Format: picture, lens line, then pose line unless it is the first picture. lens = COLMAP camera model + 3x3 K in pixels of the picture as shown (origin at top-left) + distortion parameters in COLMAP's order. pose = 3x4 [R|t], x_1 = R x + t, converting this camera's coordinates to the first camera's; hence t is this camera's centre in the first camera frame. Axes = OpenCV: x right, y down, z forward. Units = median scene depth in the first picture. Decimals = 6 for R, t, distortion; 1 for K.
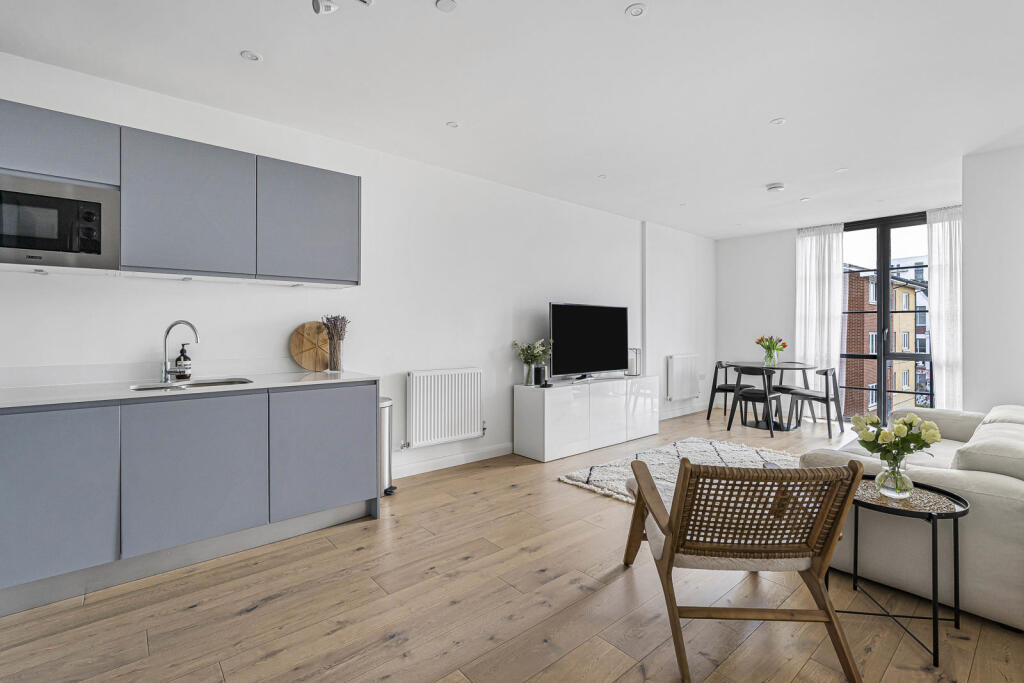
lens RADIAL K [[466.0, 0, 514.4], [0, 466.0, 331.0], [0, 0, 1]] dist [-0.000630, -0.000373]
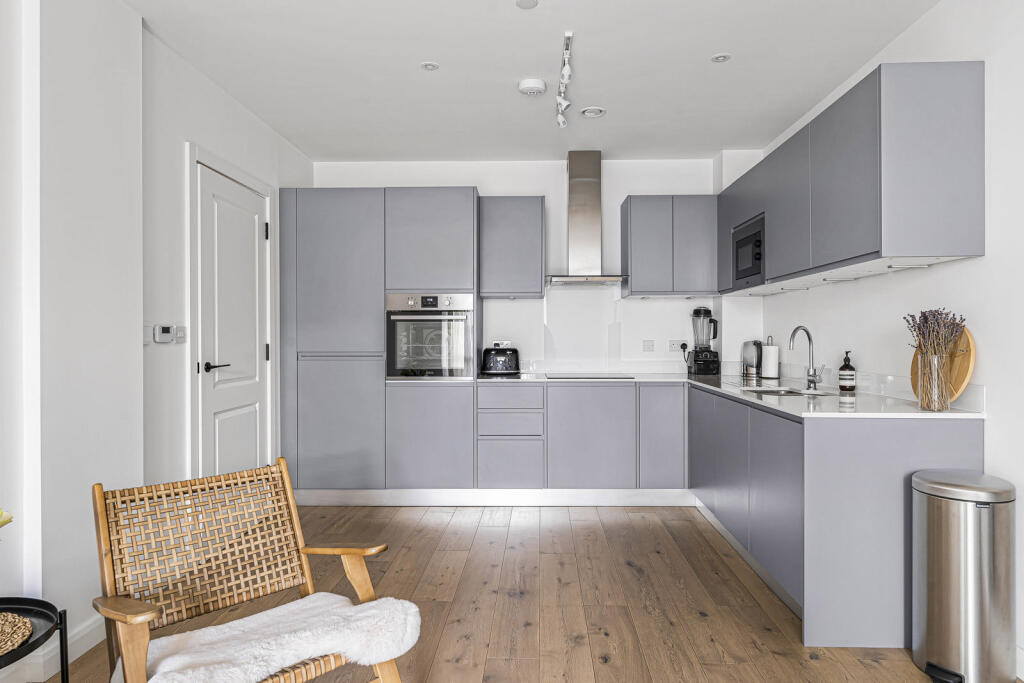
lens RADIAL K [[635.1, 0, 515.7], [0, 635.1, 338.3], [0, 0, 1]] dist [0.005349, 0.001976]
pose [[-0.690404, 0.005876, -0.723400, 0.601393], [0.004029, 0.999983, 0.004277, -0.005118], [0.723413, 0.000038, -0.690415, 1.371240]]
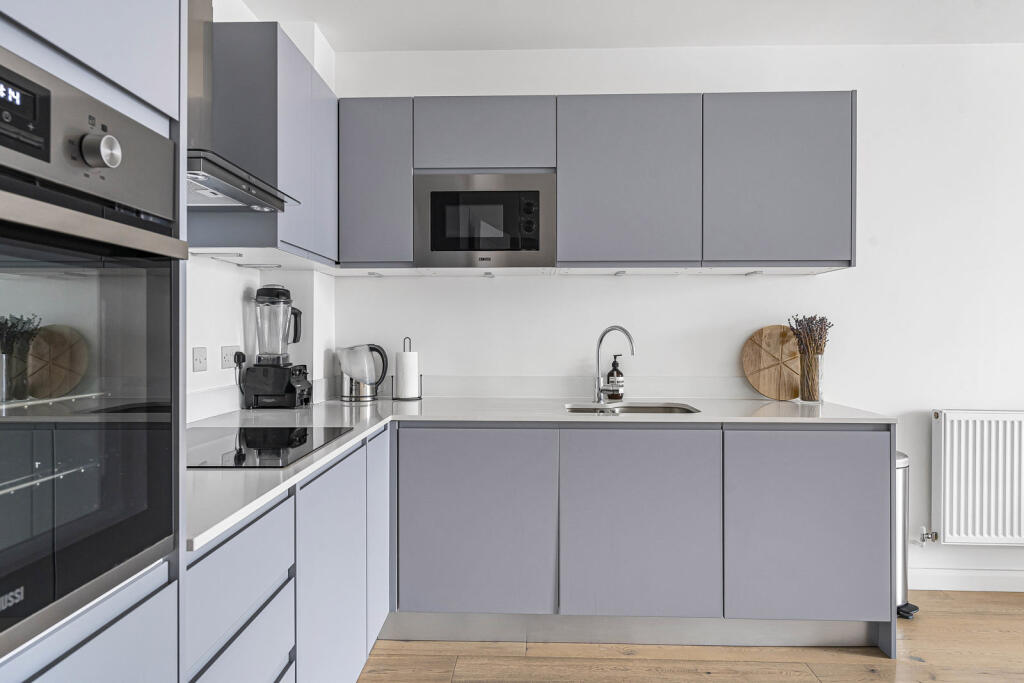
lens RADIAL K [[635.1, 0, 516.2], [0, 635.1, 337.2], [0, 0, 1]] dist [0.005349, 0.001976]
pose [[0.746052, 0.007546, -0.665845, -0.116207], [-0.002596, 0.999961, 0.008424, -0.011295], [0.665883, -0.004557, 0.746042, 0.079972]]
